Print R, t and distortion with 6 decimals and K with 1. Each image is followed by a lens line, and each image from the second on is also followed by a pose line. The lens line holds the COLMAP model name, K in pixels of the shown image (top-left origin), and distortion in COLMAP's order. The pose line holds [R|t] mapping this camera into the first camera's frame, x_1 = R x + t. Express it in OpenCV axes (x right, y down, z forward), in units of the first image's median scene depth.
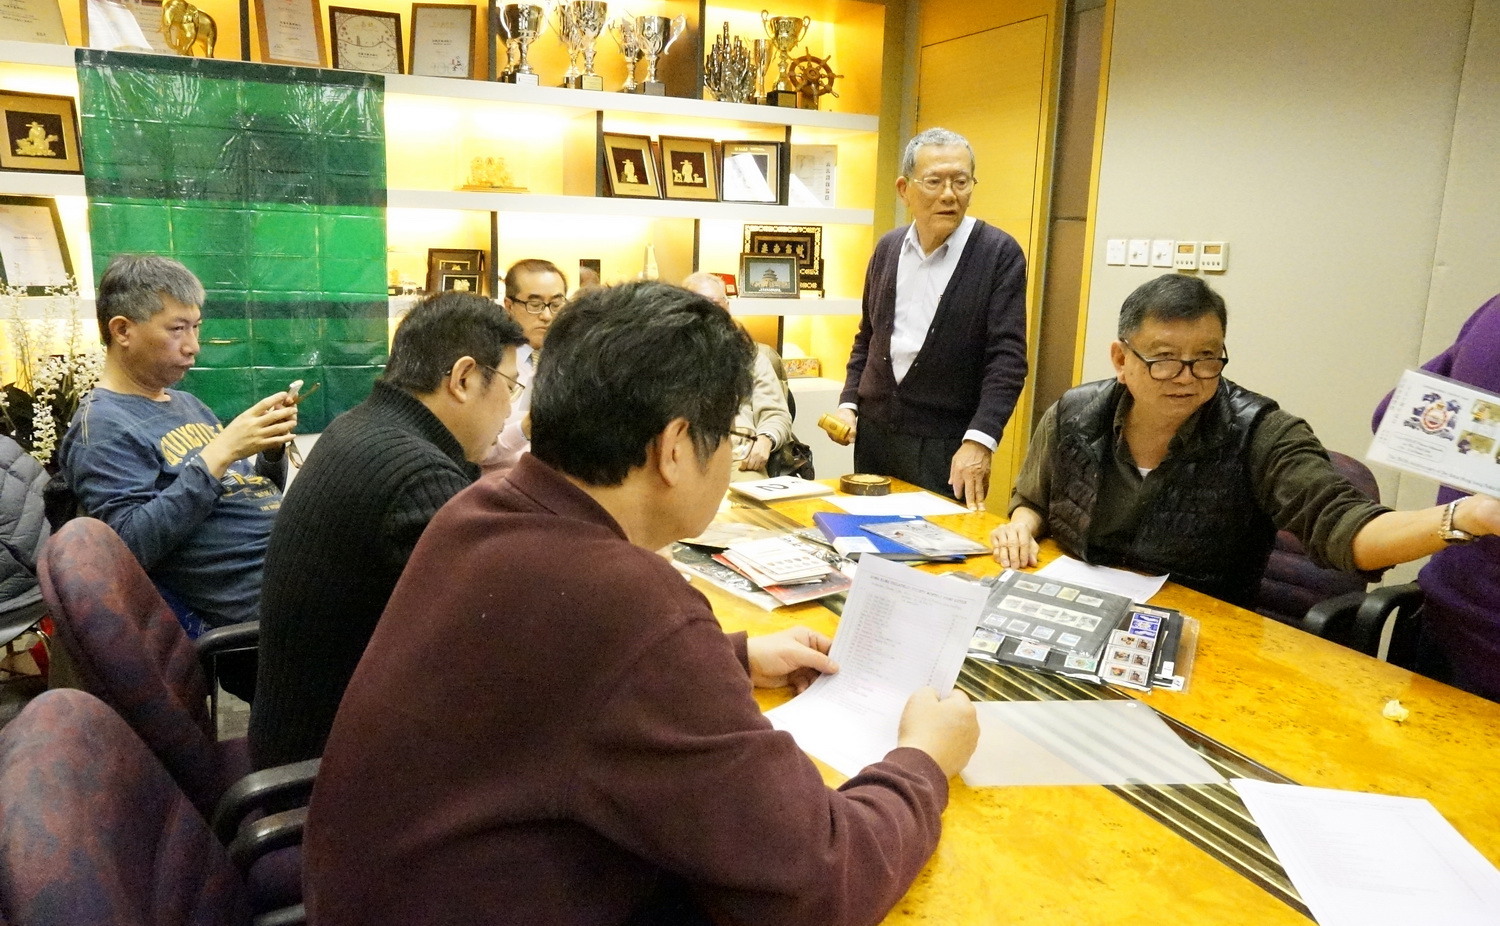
lens RADIAL K [[1035.5, 0, 721.7], [0, 1035.5, 444.3], [0, 0, 1]] dist [-0.025809, 0.017903]
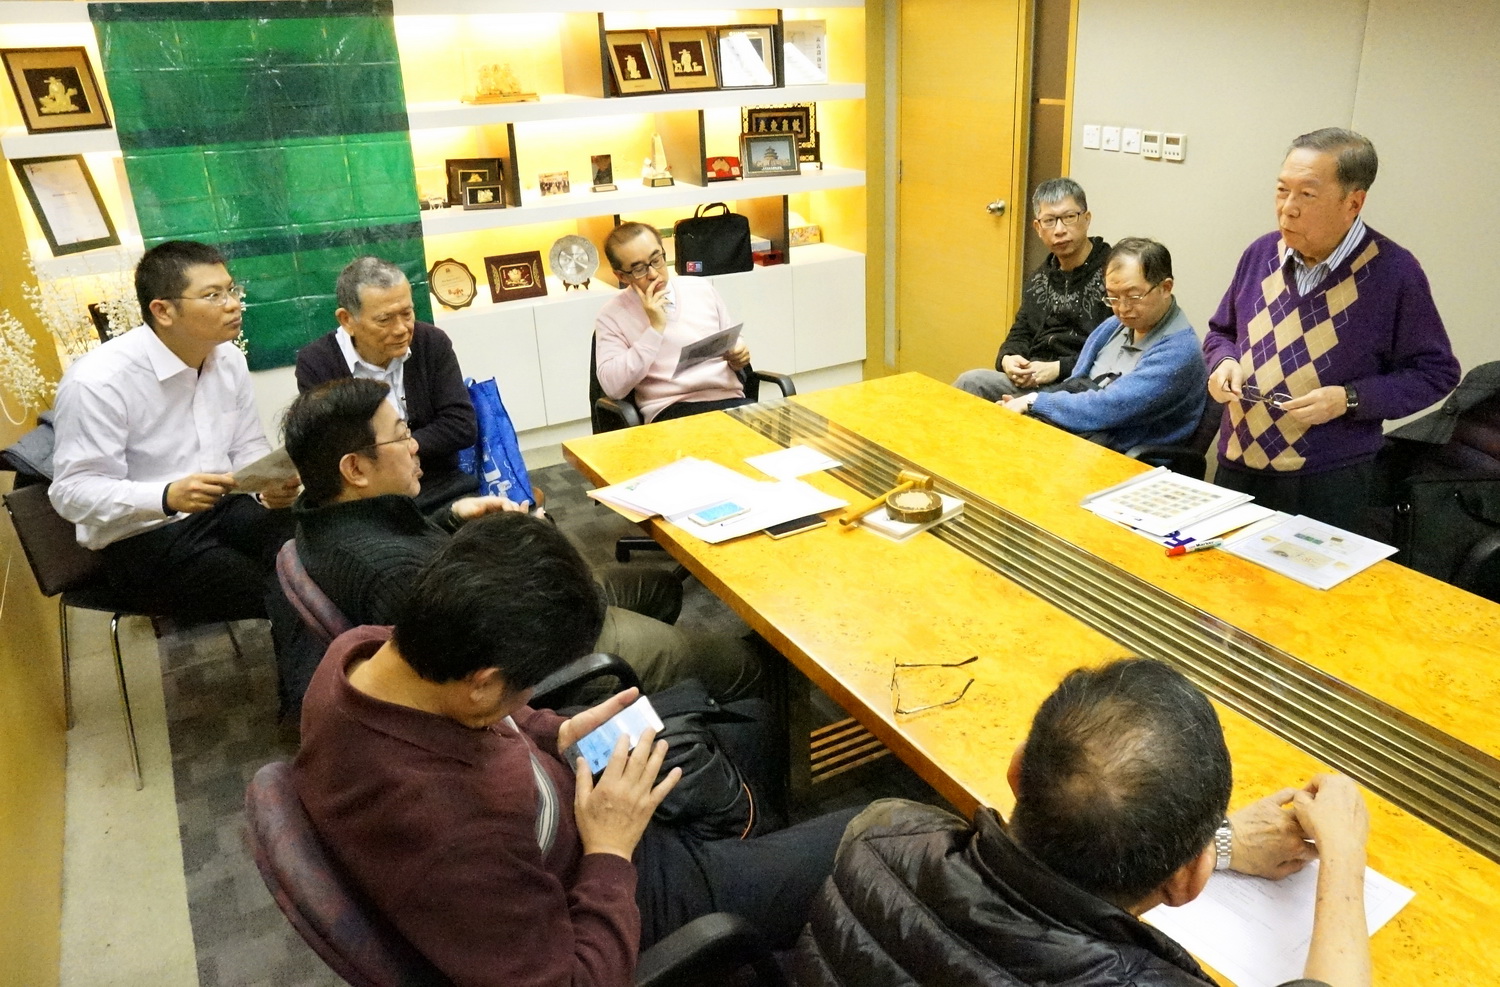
lens RADIAL K [[1100.1, 0, 802.5], [0, 1100.1, 430.5], [0, 0, 1]] dist [-0.009026, 0.001906]
pose [[0.991196, -0.091062, 0.096116, -0.057761], [0.074087, 0.983103, 0.167392, -0.076985], [-0.109735, -0.158797, 0.981194, -0.149109]]
